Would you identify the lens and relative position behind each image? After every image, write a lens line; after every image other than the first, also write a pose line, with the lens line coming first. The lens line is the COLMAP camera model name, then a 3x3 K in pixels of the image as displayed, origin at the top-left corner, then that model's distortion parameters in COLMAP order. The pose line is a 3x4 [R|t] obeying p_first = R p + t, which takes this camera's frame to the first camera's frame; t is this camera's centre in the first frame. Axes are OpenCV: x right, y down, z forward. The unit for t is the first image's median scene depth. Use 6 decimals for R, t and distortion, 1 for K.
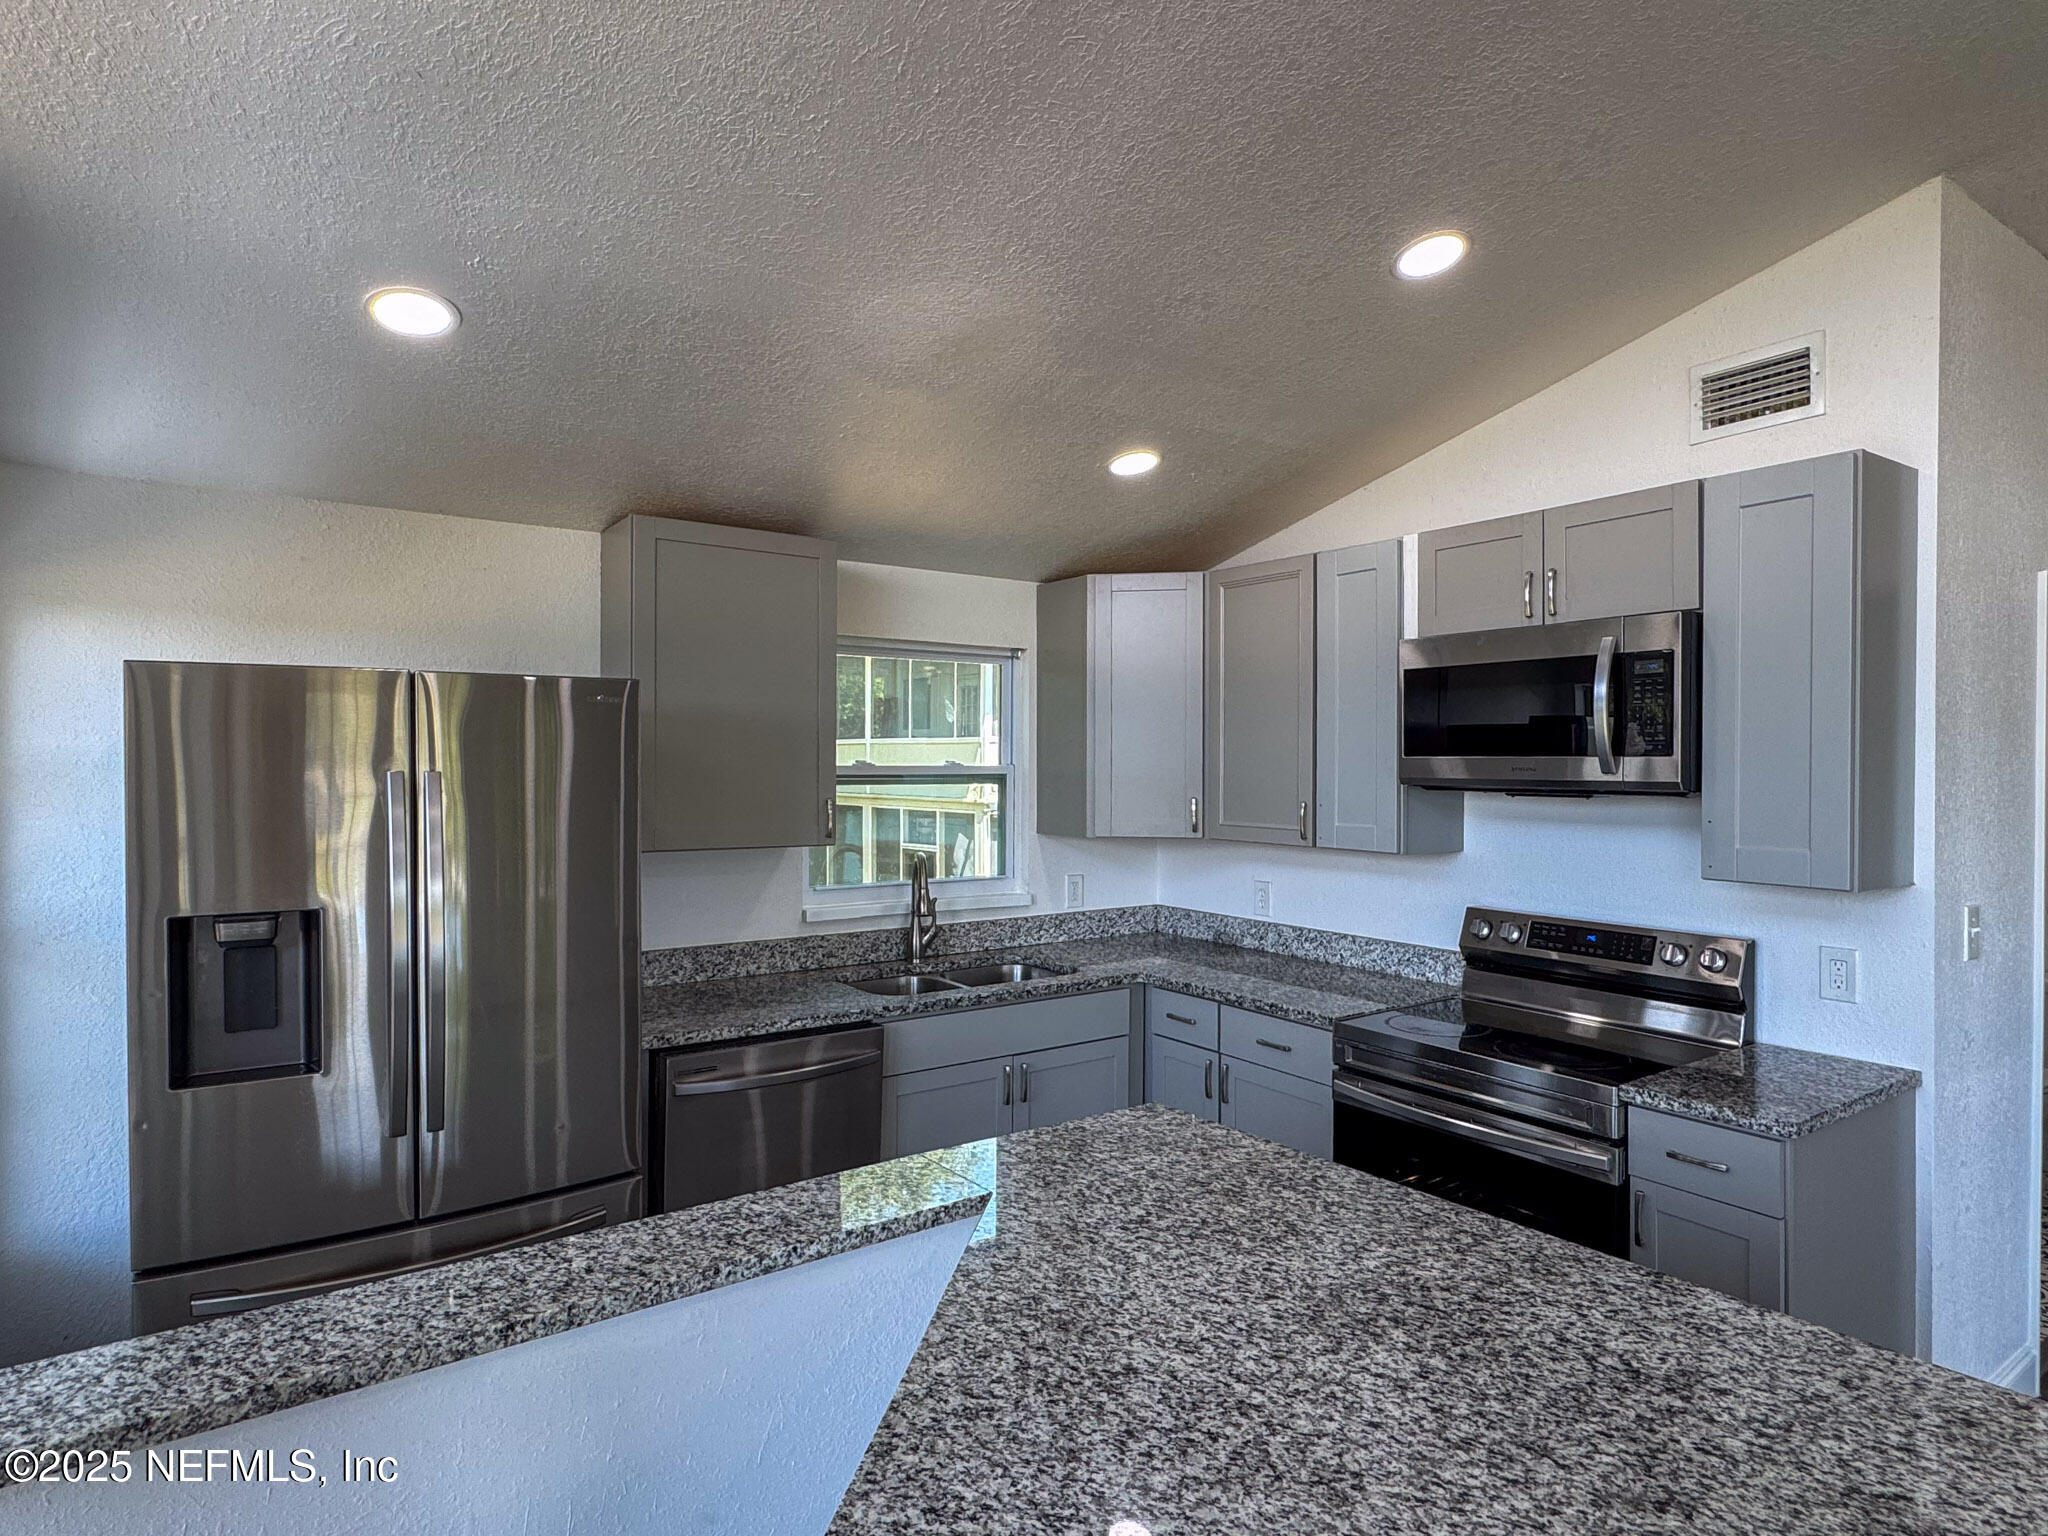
lens RADIAL K [[1106.4, 0, 1023.8], [0, 1106.4, 769.7], [0, 0, 1]] dist [-0.004814, -0.000682]
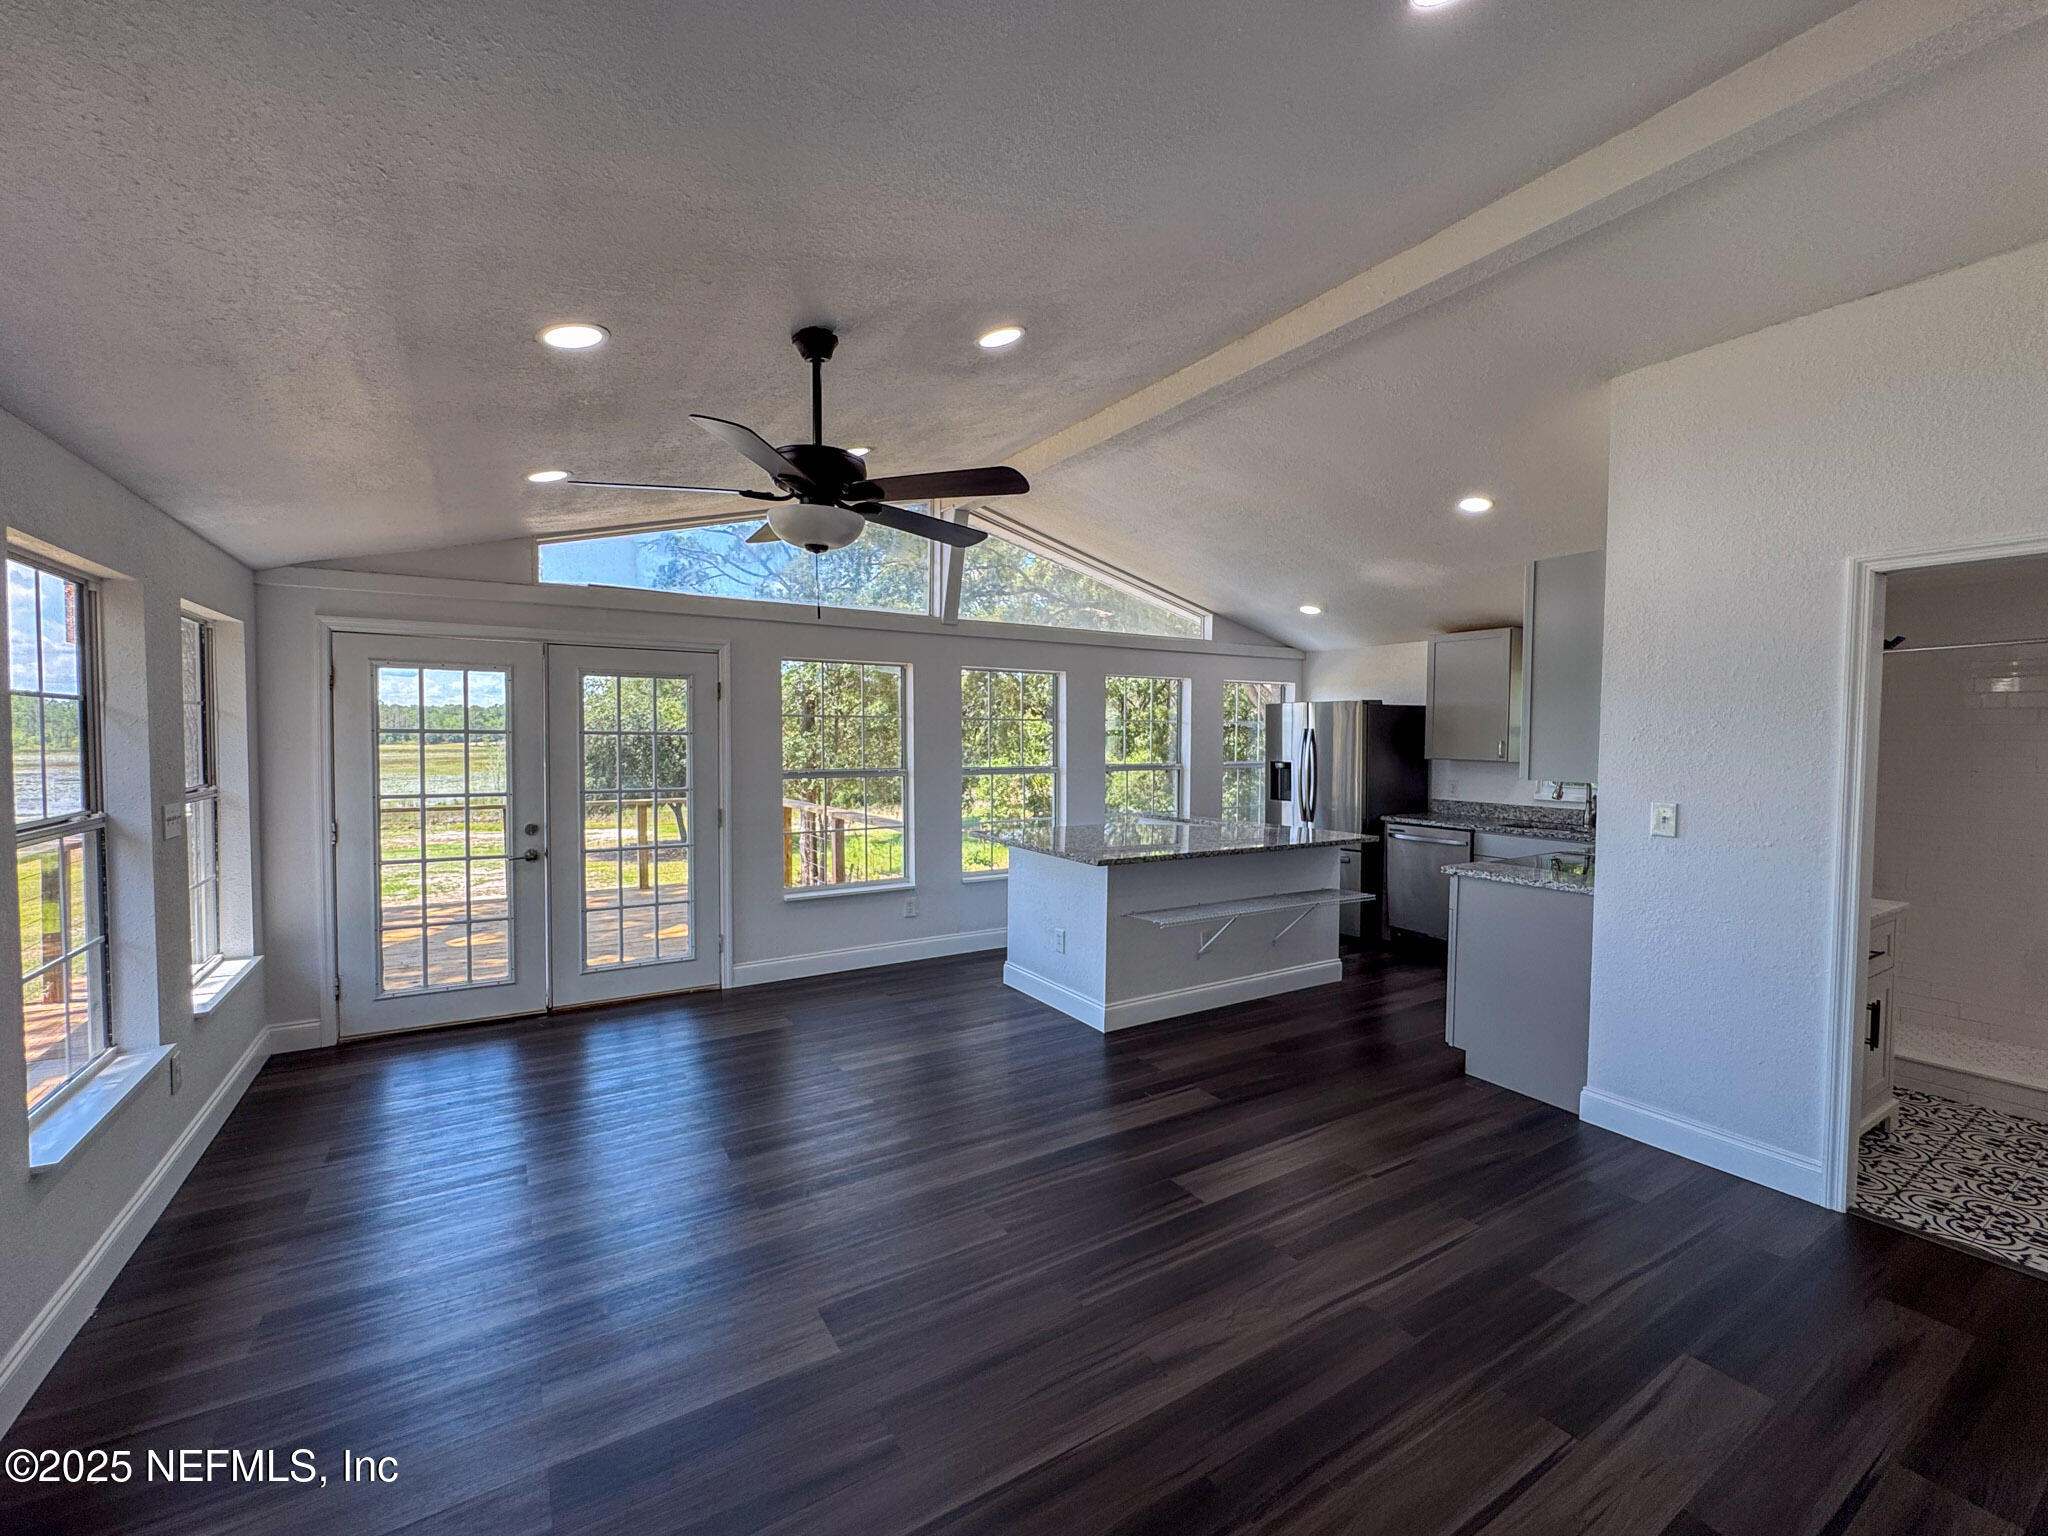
lens RADIAL K [[831.4, 0, 1021.5], [0, 831.4, 766.4], [0, 0, 1]] dist [-0.009505, 0.000443]
pose [[-0.049513, 0.035528, -0.998141, 1.623759], [-0.013940, 0.999245, 0.036259, 0.031085], [0.998676, 0.015709, -0.048980, 0.082982]]
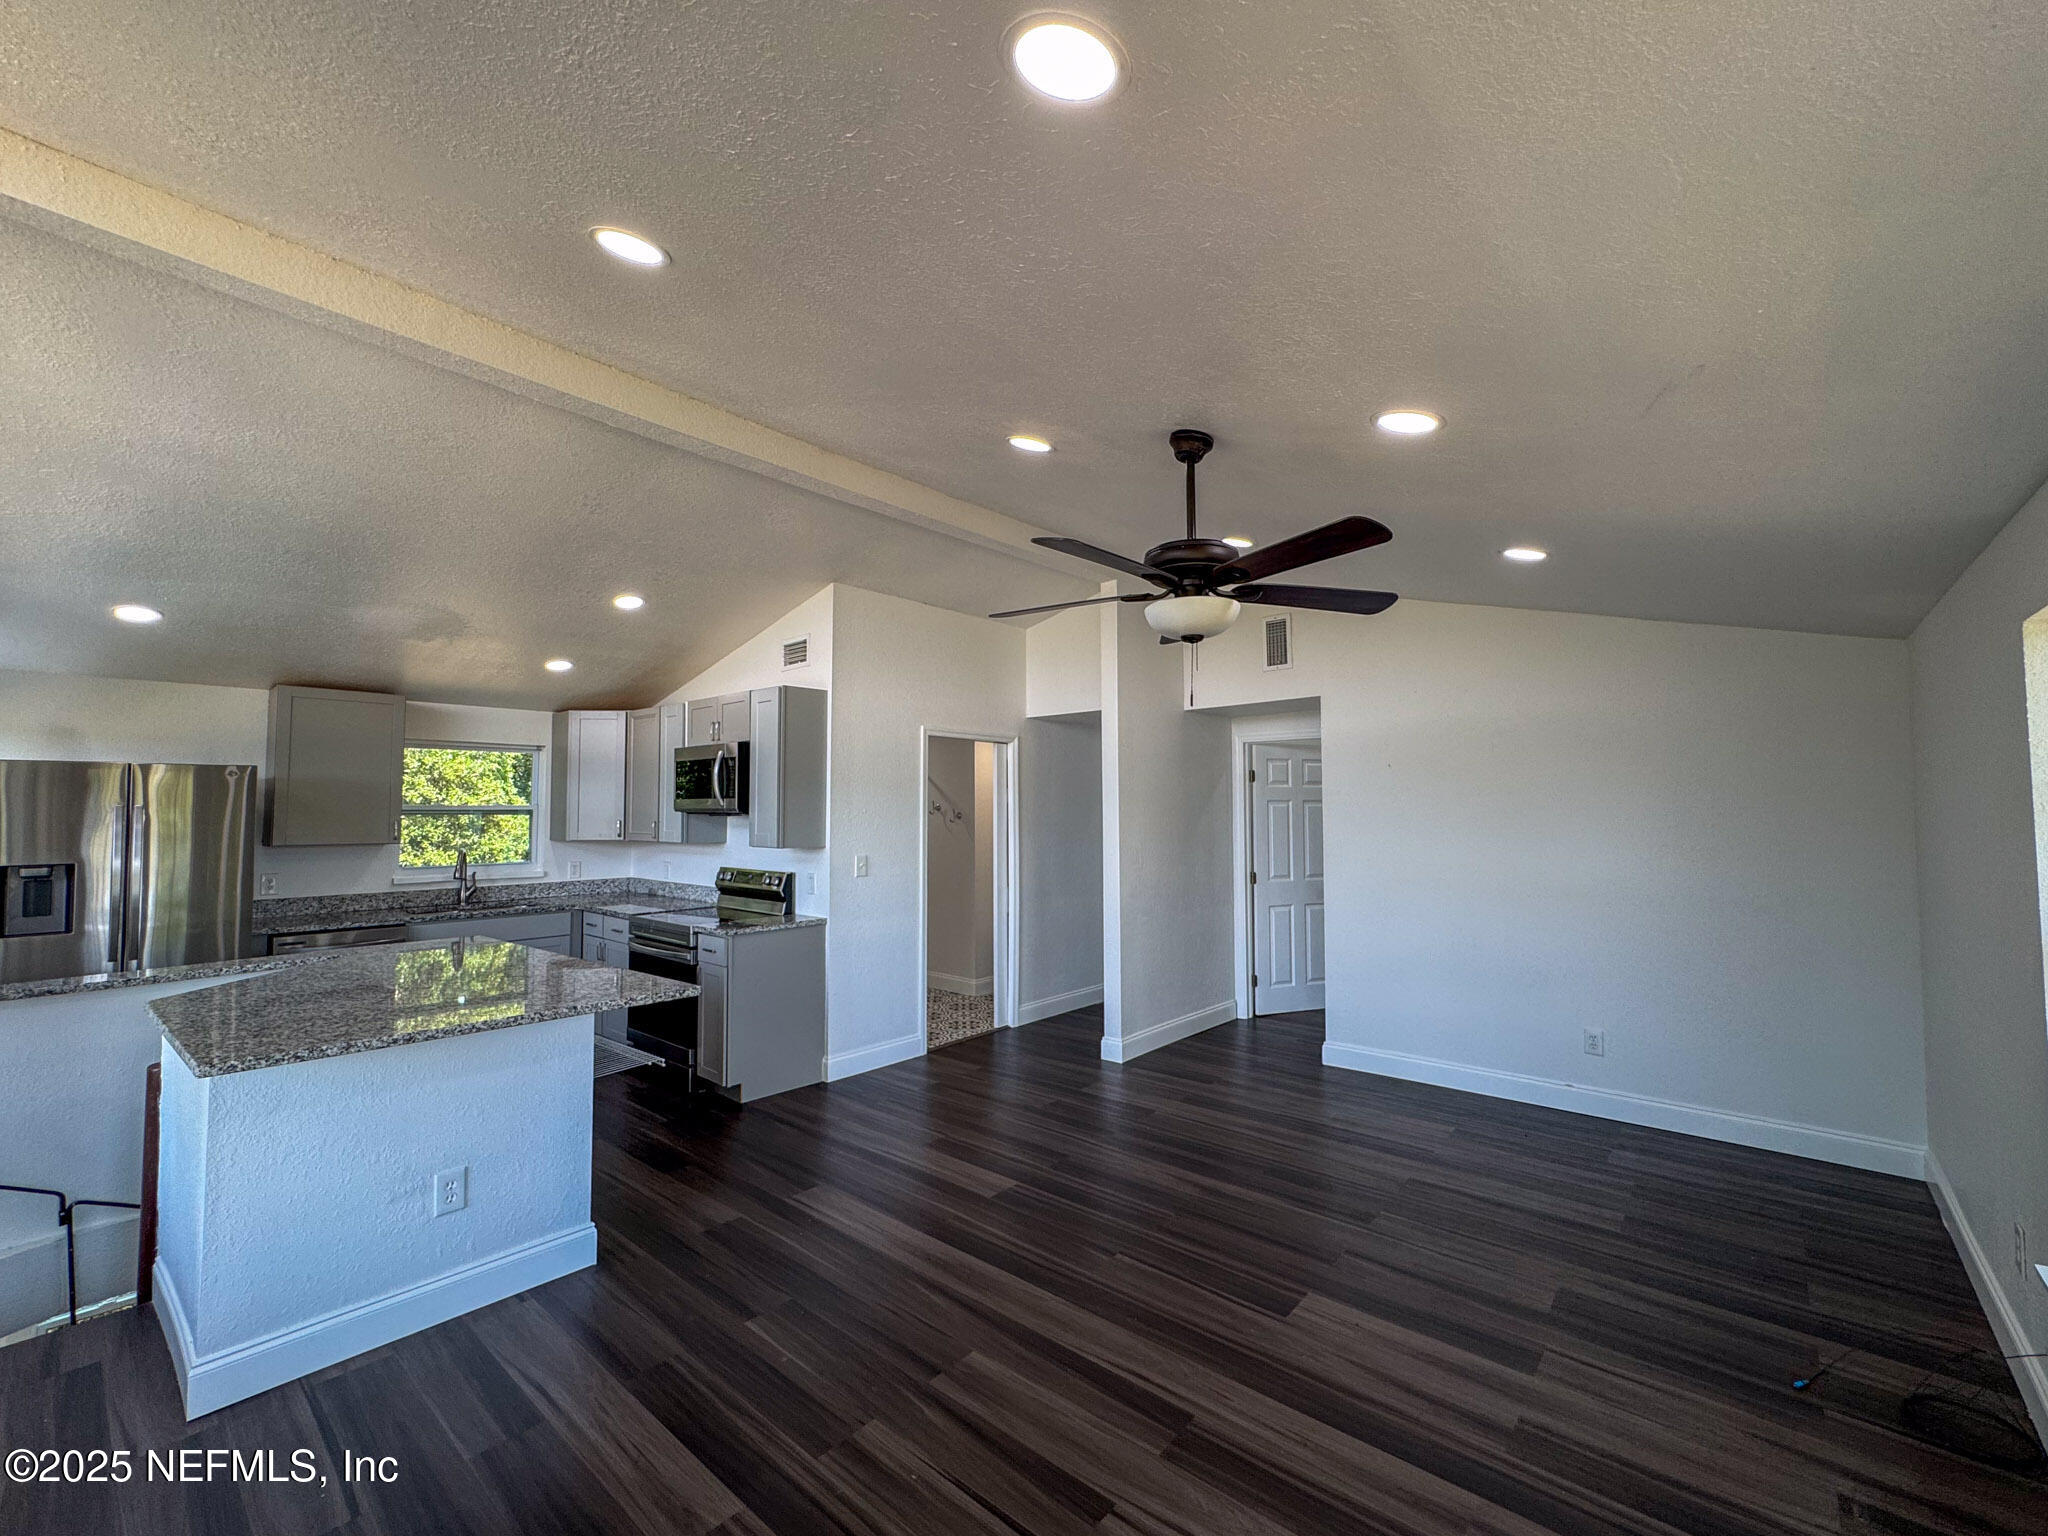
lens RADIAL K [[831.4, 0, 1023.5], [0, 831.4, 769.6], [0, 0, 1]] dist [-0.009505, 0.000443]
pose [[0.970692, 0.005475, 0.240263, 0.596323], [0.007515, 0.998560, -0.053117, 0.021676], [-0.240208, 0.053366, 0.969254, -0.788994]]
